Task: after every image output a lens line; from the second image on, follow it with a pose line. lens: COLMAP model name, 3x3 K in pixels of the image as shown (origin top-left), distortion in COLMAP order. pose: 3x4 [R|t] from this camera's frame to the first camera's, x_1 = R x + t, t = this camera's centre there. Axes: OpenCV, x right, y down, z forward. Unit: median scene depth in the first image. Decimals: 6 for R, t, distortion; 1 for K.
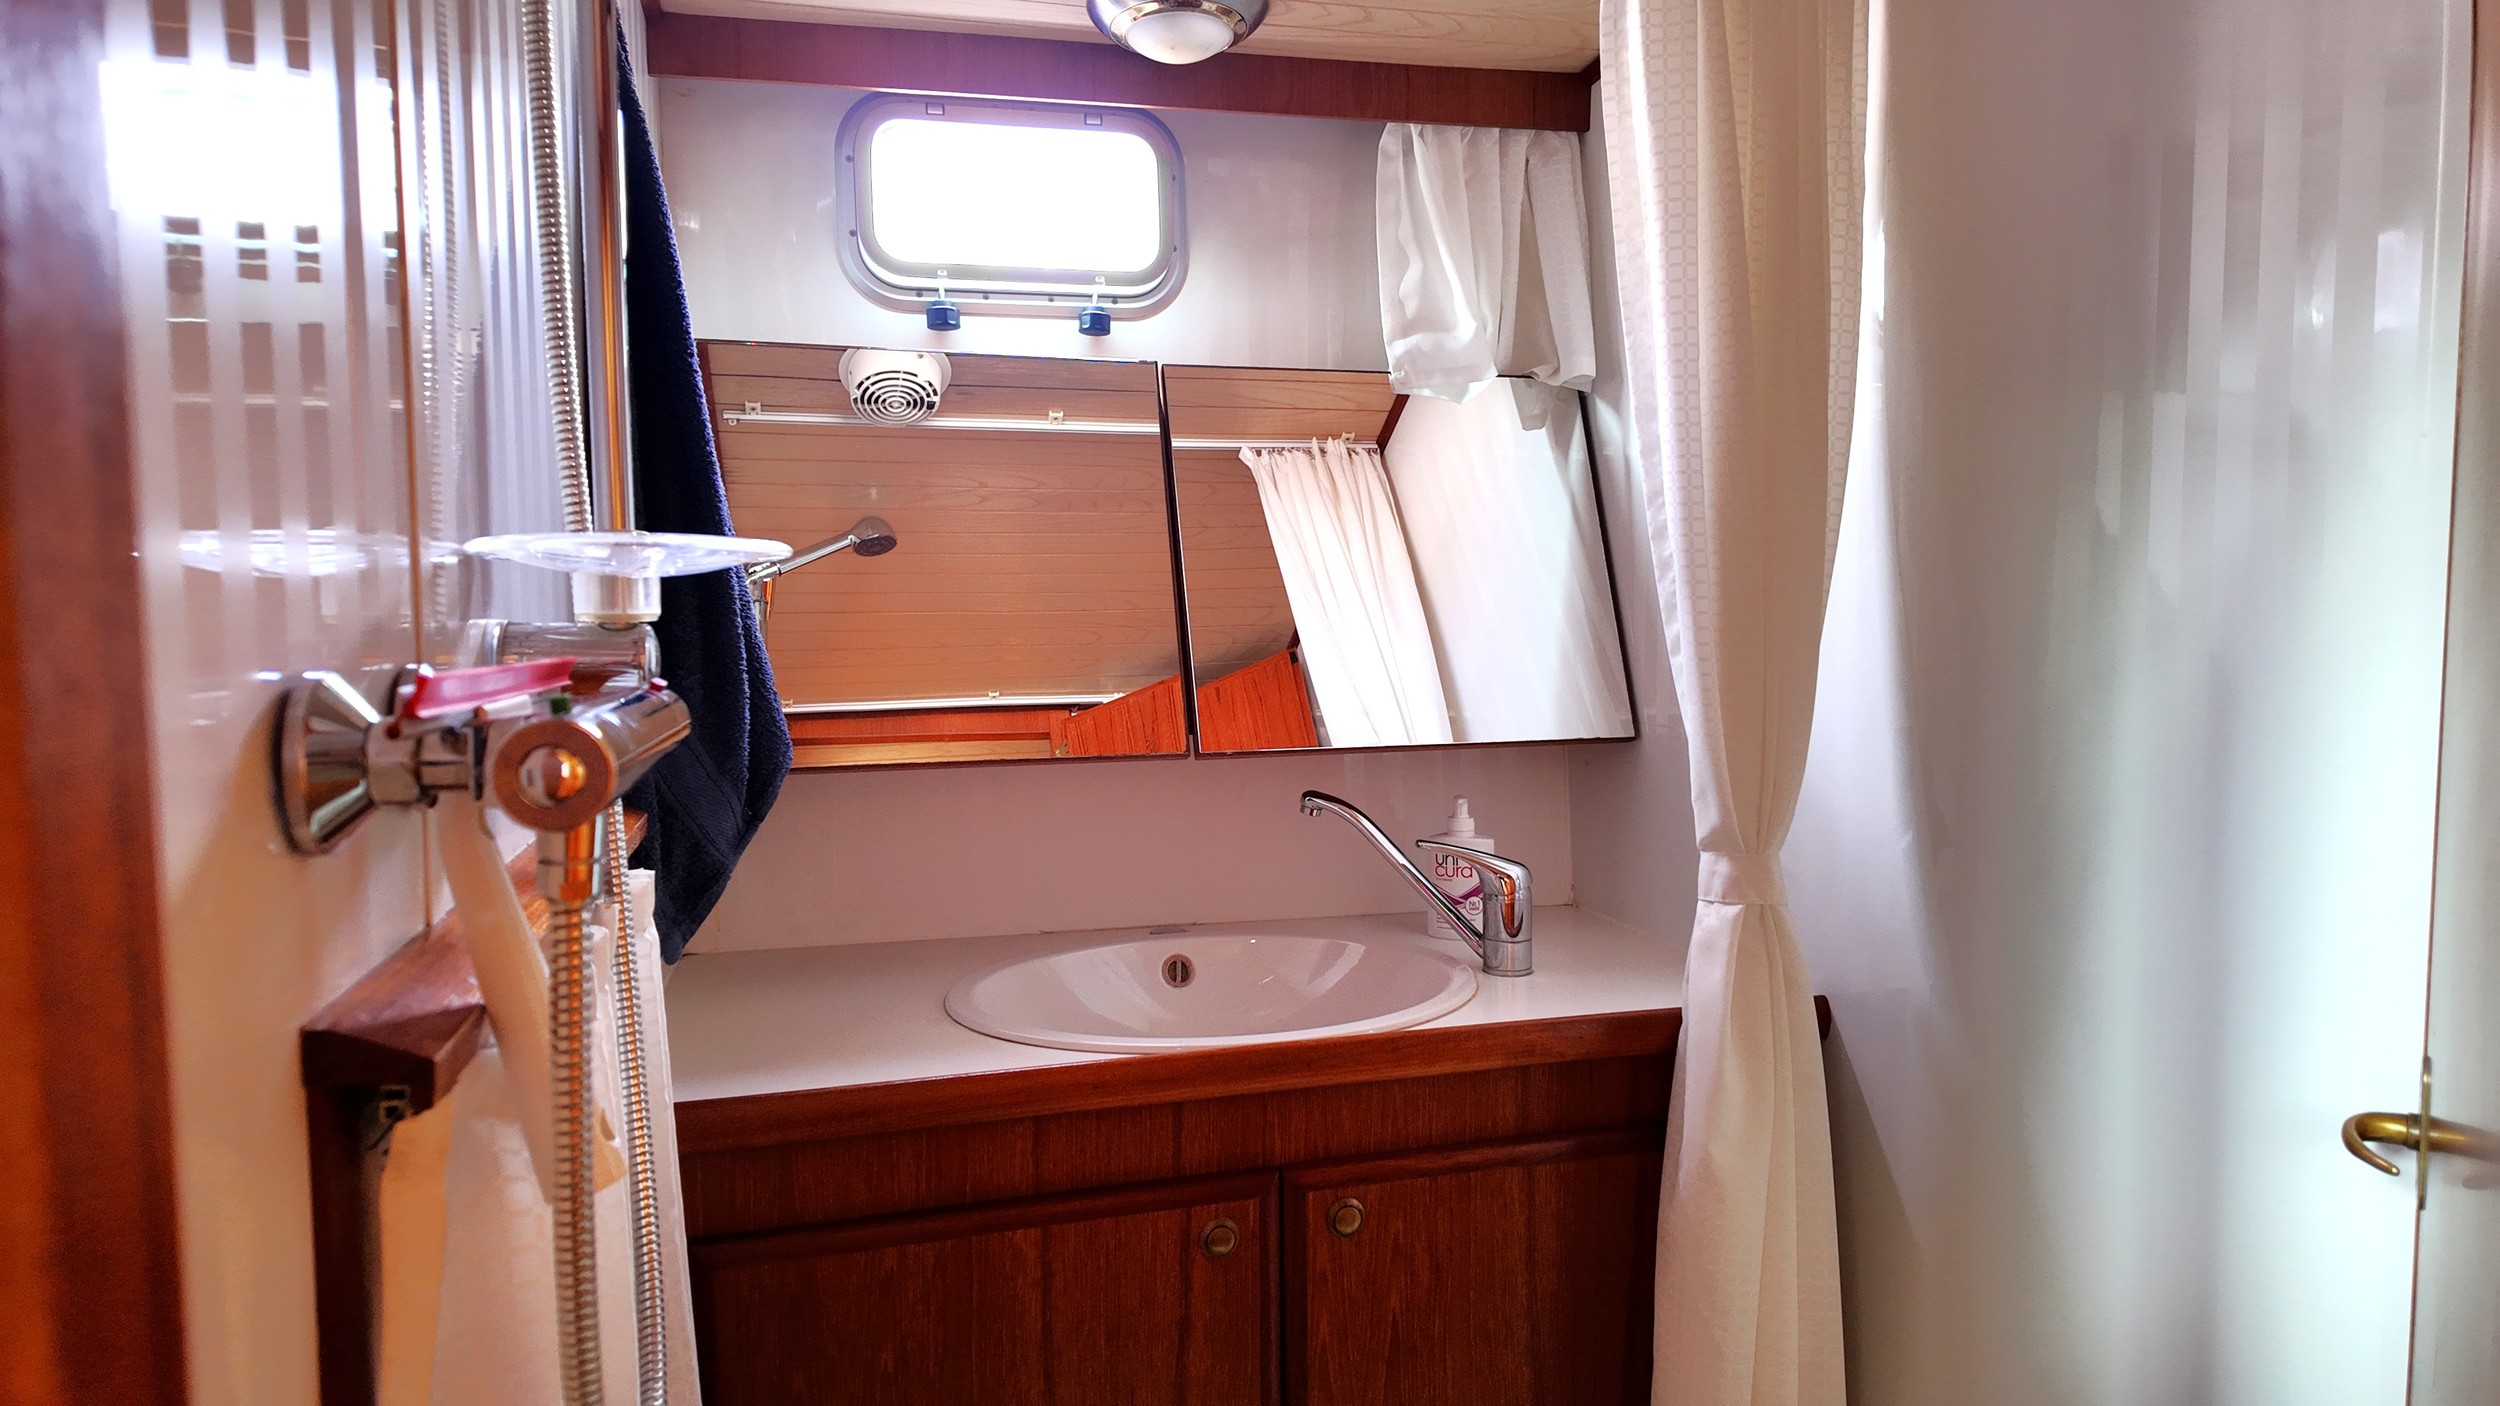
lens RADIAL K [[1459.1, 0, 1249.2], [0, 1459.1, 696.5], [0, 0, 1]] dist [0.106892, -0.142945]
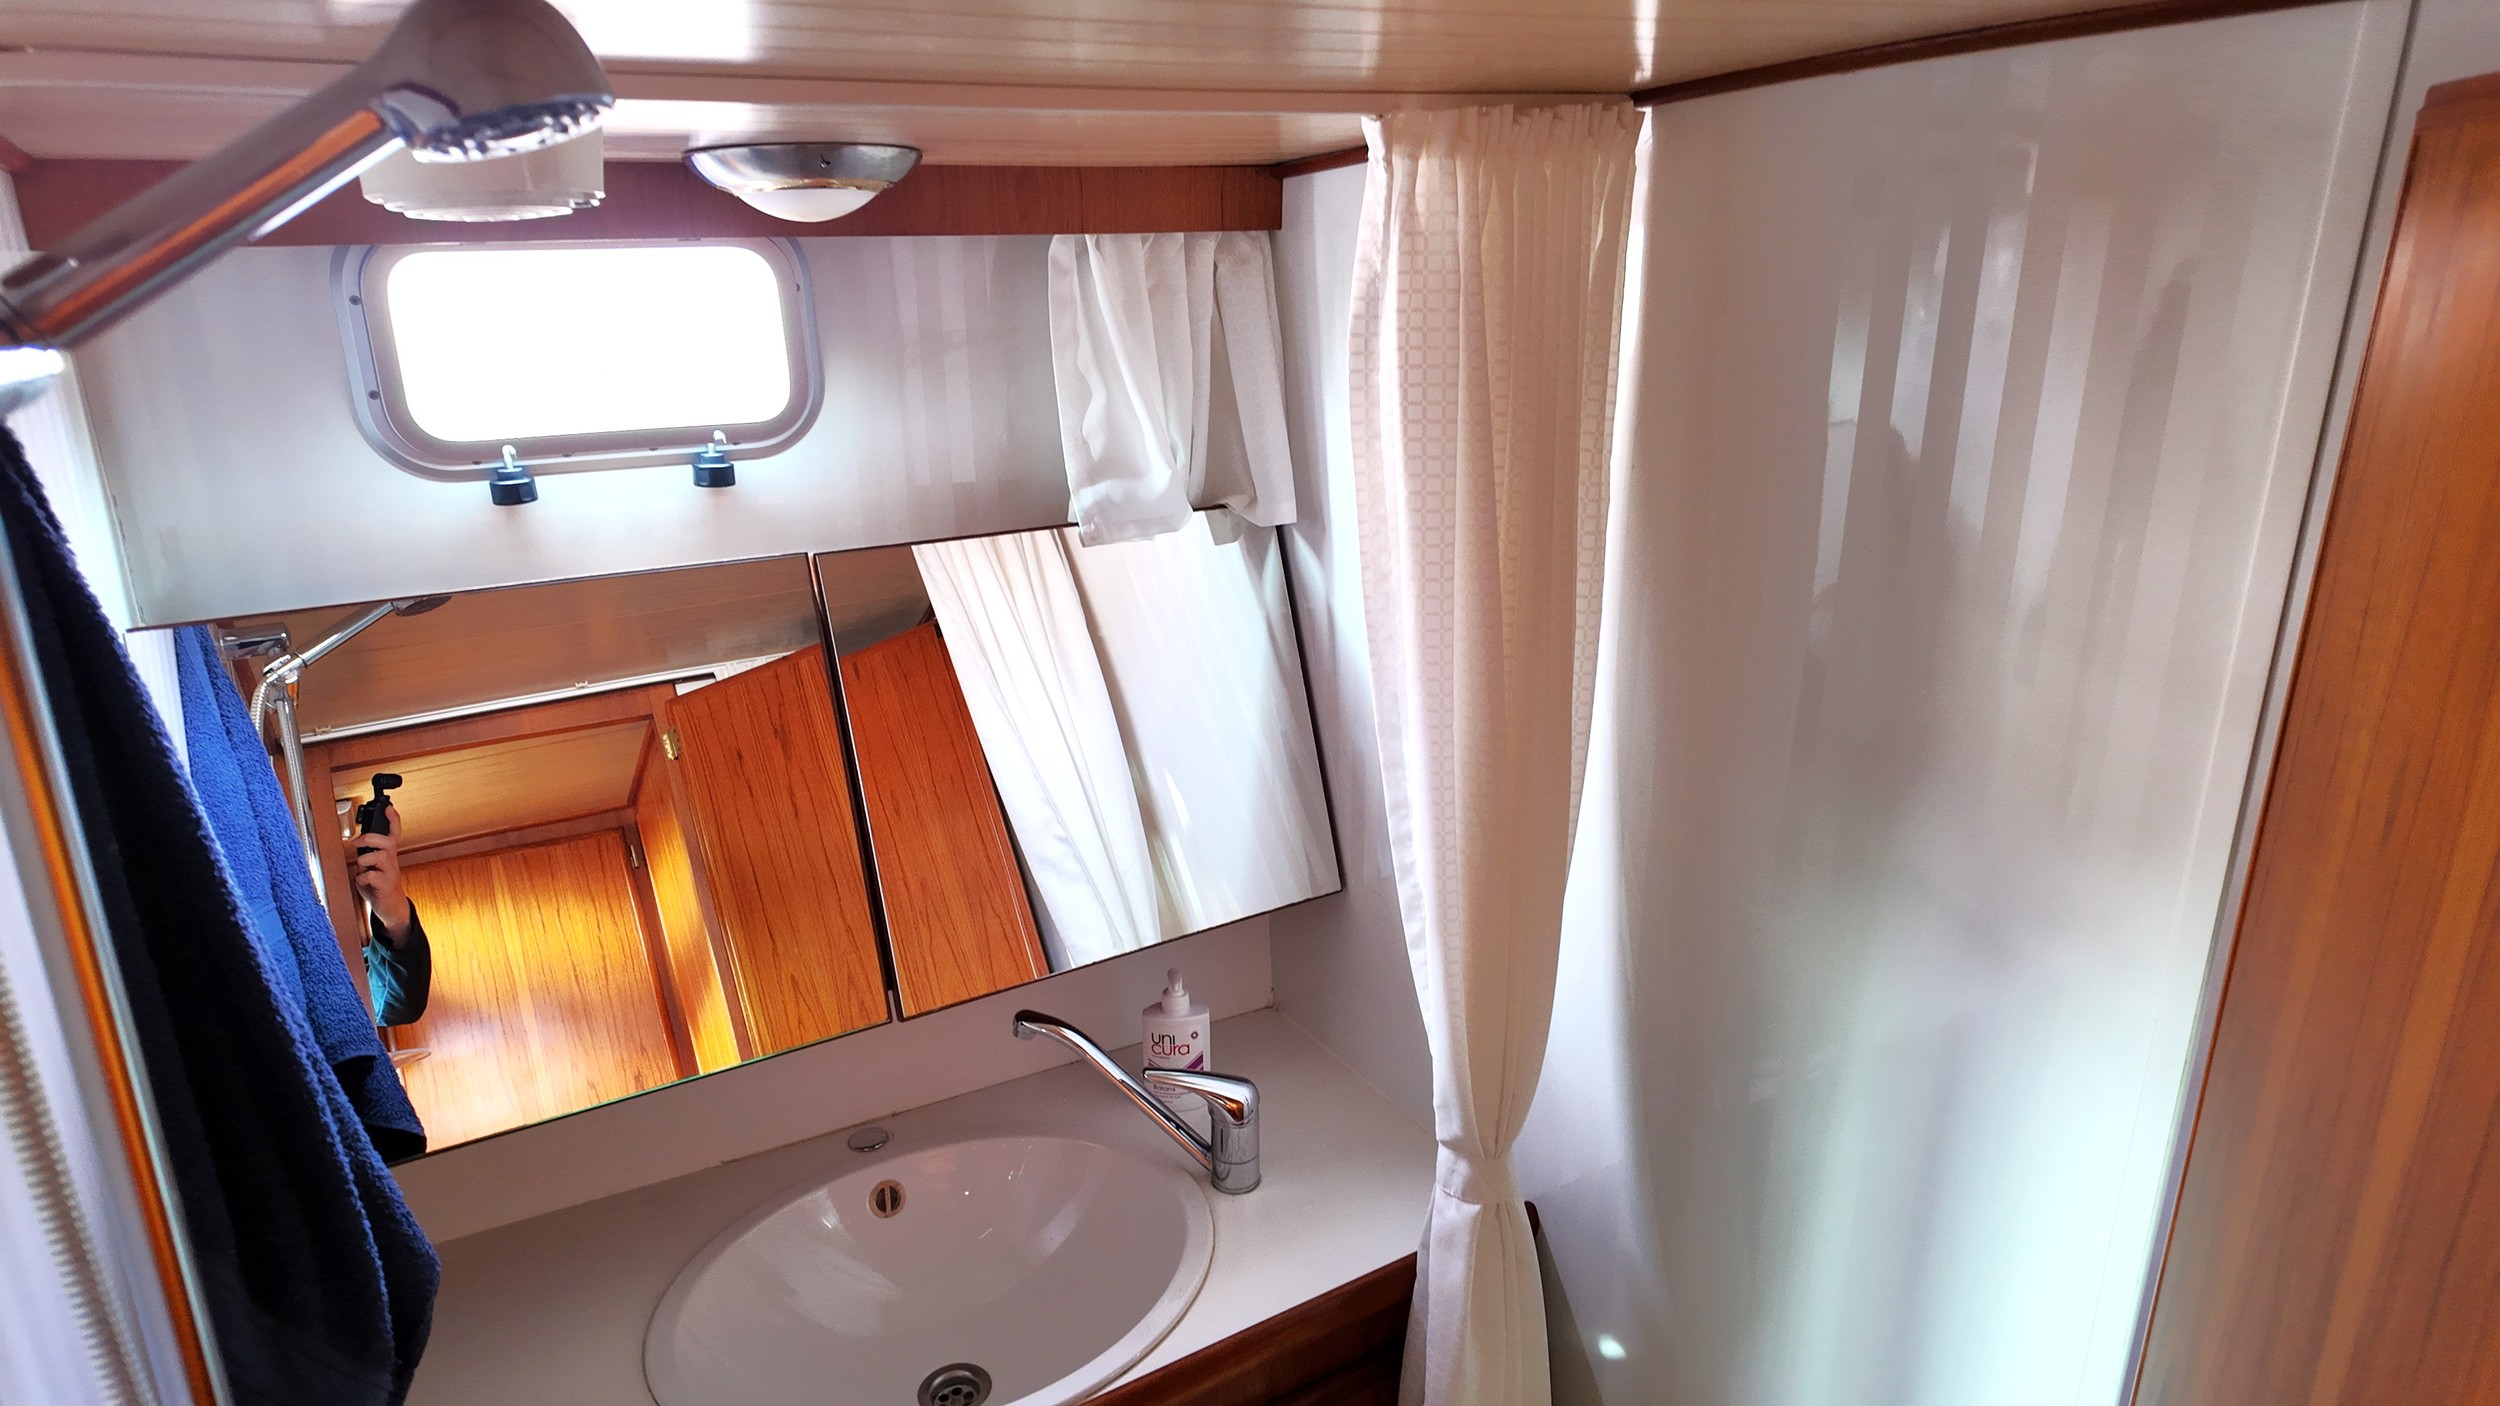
lens RADIAL K [[1459.1, 0, 1249.2], [0, 1459.1, 696.5], [0, 0, 1]] dist [0.106892, -0.142945]
pose [[0.961344, -0.082877, 0.262583, -0.045596], [0.018212, 0.970678, 0.239692, -0.329673], [-0.274749, -0.225644, 0.934665, 0.117250]]
